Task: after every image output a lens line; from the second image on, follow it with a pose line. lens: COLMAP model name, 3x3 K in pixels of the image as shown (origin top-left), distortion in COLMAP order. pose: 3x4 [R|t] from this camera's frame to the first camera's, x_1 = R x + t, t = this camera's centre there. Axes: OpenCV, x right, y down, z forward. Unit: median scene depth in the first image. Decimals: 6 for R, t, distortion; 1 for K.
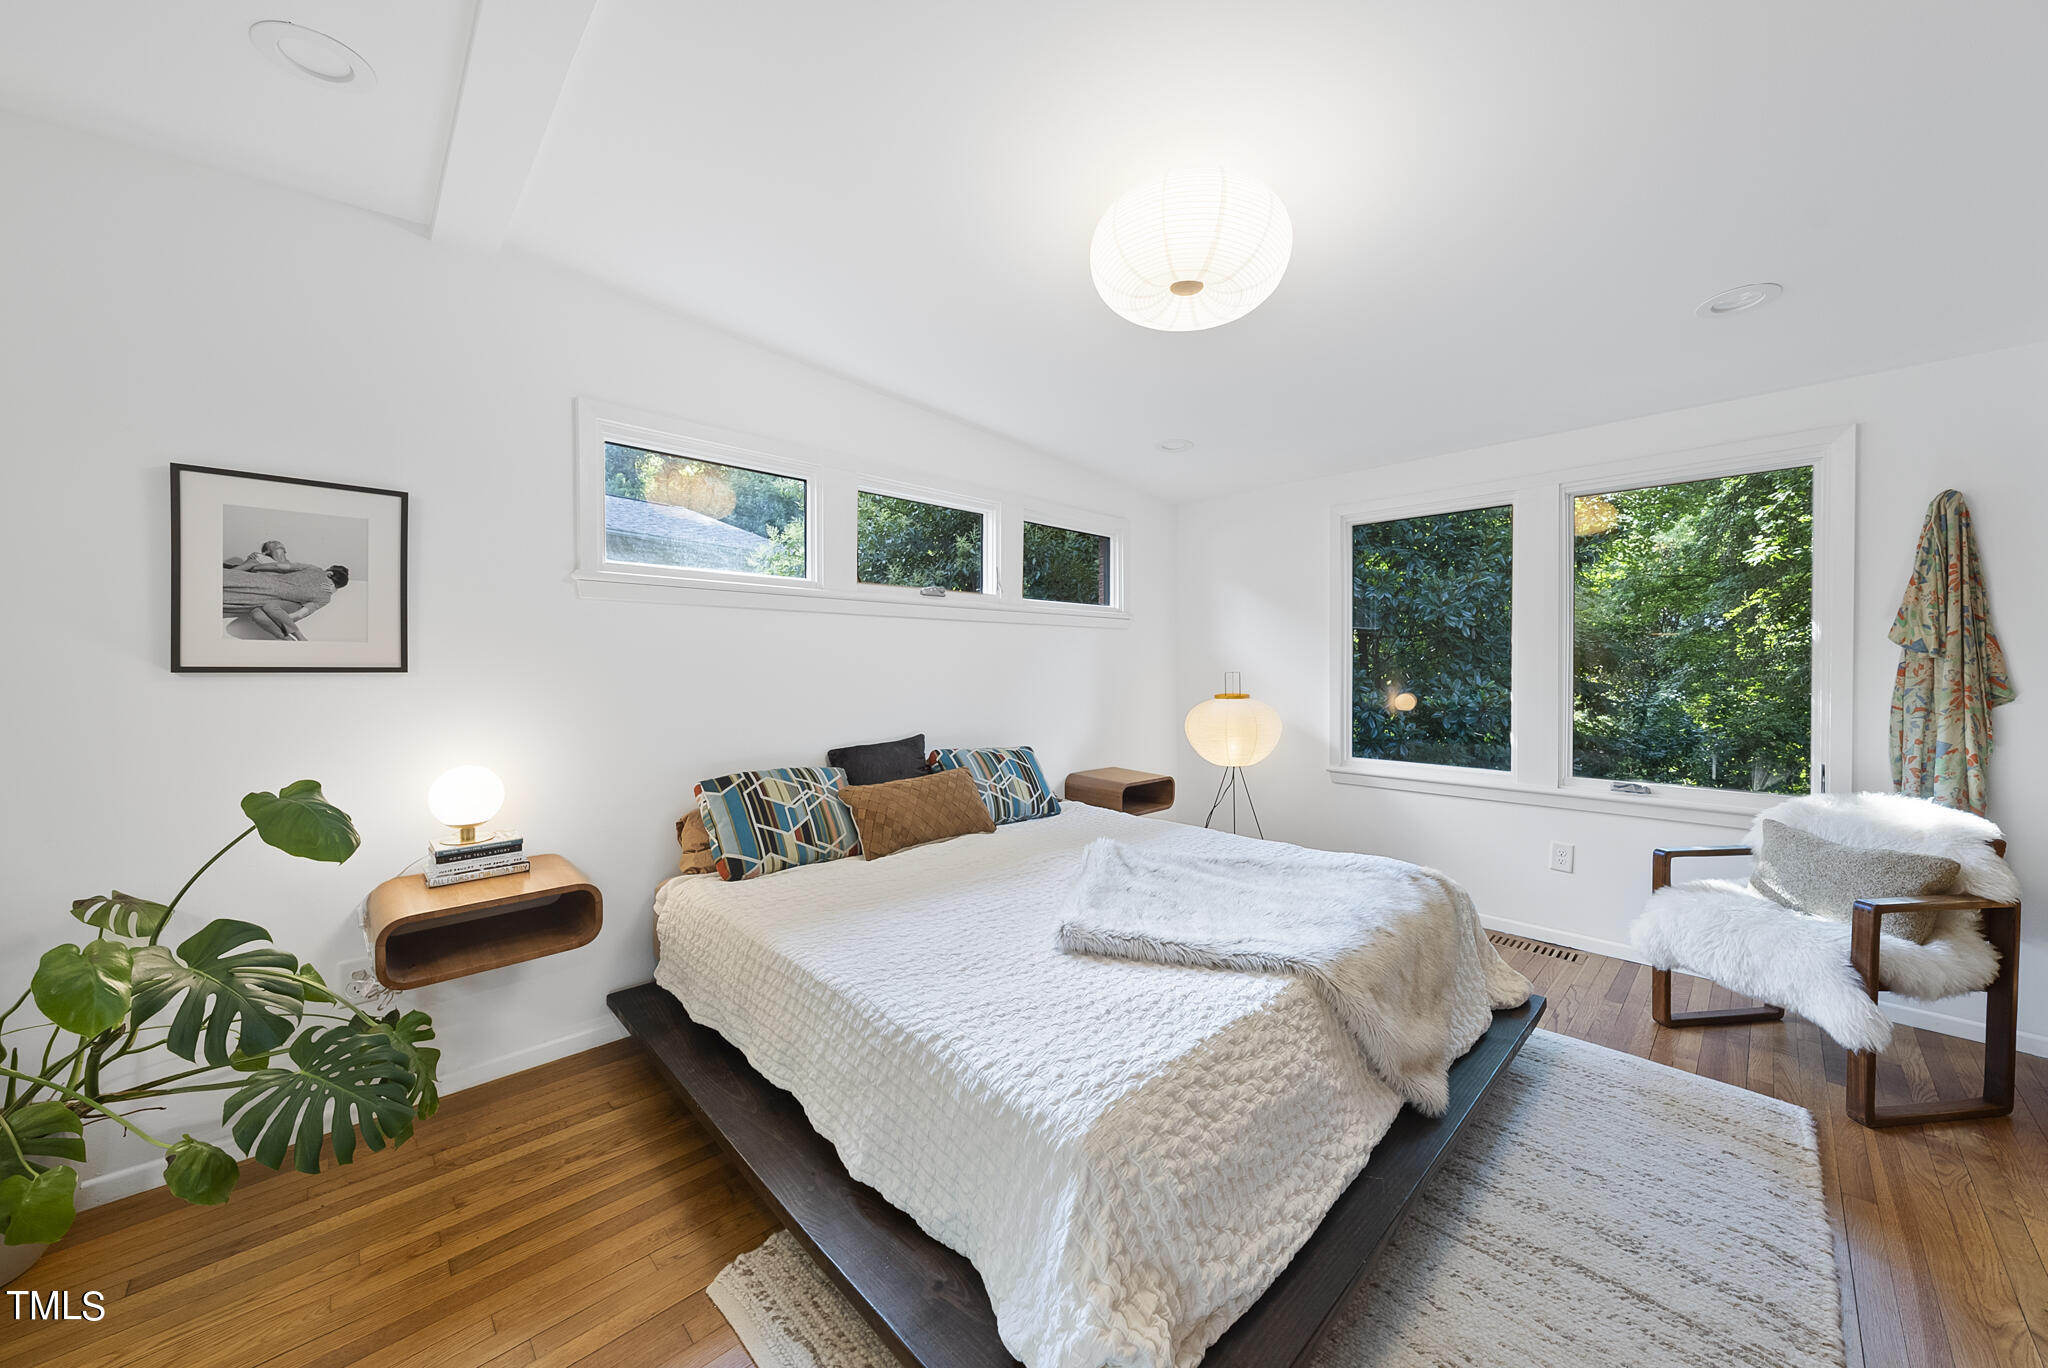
lens RADIAL K [[750.3, 0, 1035.1], [0, 750.3, 672.1], [0, 0, 1]] dist [-0.001491, 0.000451]
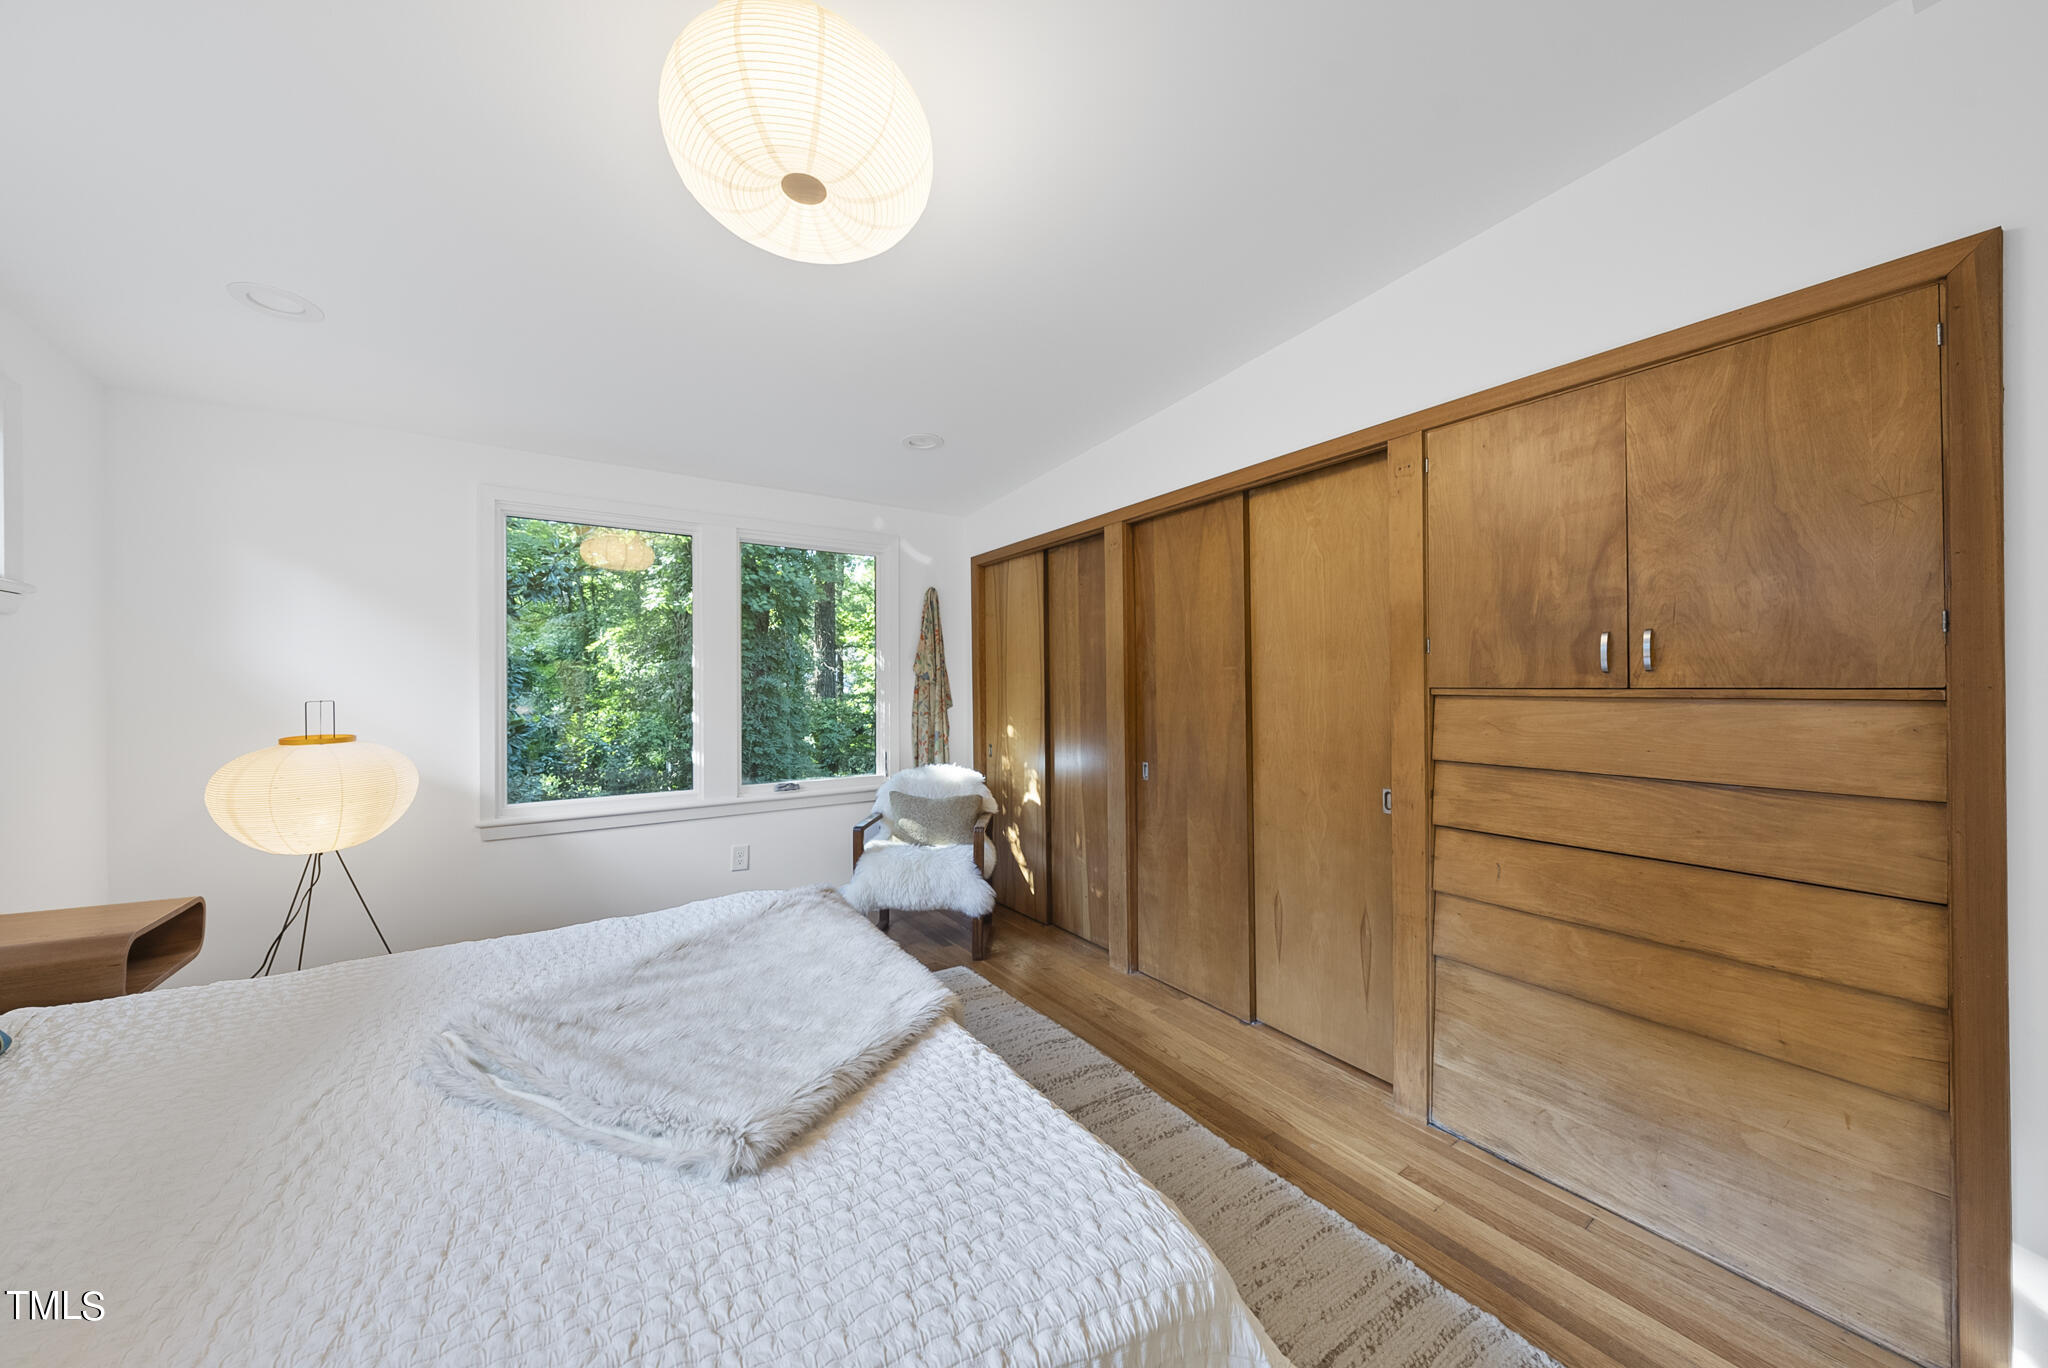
lens RADIAL K [[700.8, 0, 1033.6], [0, 700.8, 685.3], [0, 0, 1]] dist [-0.002498, 0.000322]
pose [[0.156029, 0.000502, 0.987752, -0.358668], [0.013644, 0.999903, -0.002663, -0.005436], [-0.987658, 0.013892, 0.156007, 0.525298]]
